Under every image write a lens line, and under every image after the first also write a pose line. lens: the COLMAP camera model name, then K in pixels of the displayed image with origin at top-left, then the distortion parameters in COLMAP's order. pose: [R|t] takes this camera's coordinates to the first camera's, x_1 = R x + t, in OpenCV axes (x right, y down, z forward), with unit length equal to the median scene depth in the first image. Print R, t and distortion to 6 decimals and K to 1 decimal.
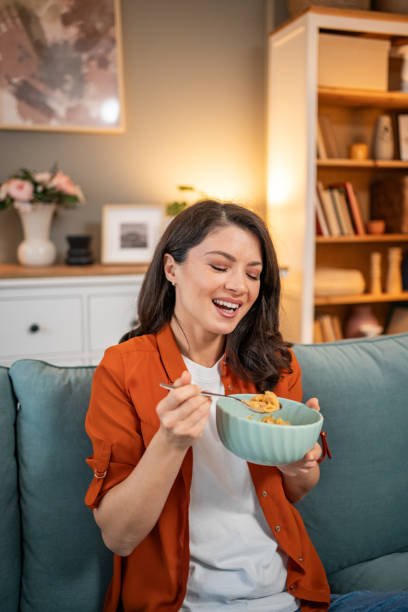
lens RADIAL K [[647.8, 0, 204.0], [0, 647.8, 306.0], [0, 0, 1]] dist [0.022787, -0.010172]
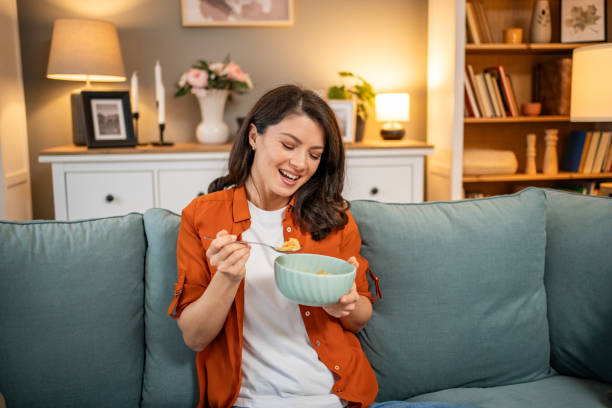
lens RADIAL K [[670.3, 0, 306.0], [0, 670.3, 204.0], [0, 0, 1]] dist [0.034390, 0.043596]
pose [[0.973445, 0.034187, -0.226354, 0.190352], [-0.027366, 0.999074, 0.033204, 0.005533], [0.227279, -0.026128, 0.973479, -0.154573]]
